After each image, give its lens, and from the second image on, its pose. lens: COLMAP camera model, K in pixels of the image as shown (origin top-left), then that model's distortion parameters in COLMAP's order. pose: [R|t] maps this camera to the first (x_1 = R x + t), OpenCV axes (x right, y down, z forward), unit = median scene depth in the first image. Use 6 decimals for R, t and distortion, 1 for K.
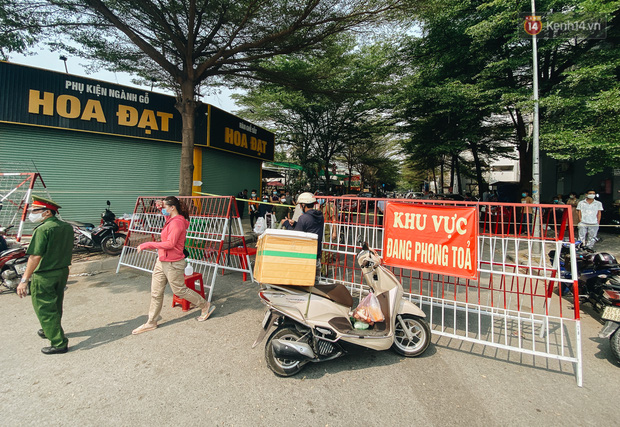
lens RADIAL K [[252.5, 0, 299.3], [0, 252.5, 188.0], [0, 0, 1]] dist [-0.001517, -0.000445]
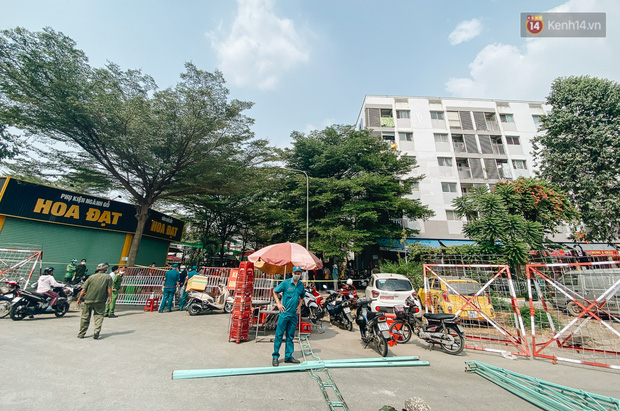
lens RADIAL K [[250.5, 0, 312.2], [0, 250.5, 177.5], [0, 0, 1]] dist [0.000555, -0.011036]
pose [[0.910493, 0.147113, 0.386471, -0.112943], [-0.014776, 0.945557, -0.325122, -0.026878], [-0.413259, 0.290311, 0.863097, -2.249520]]
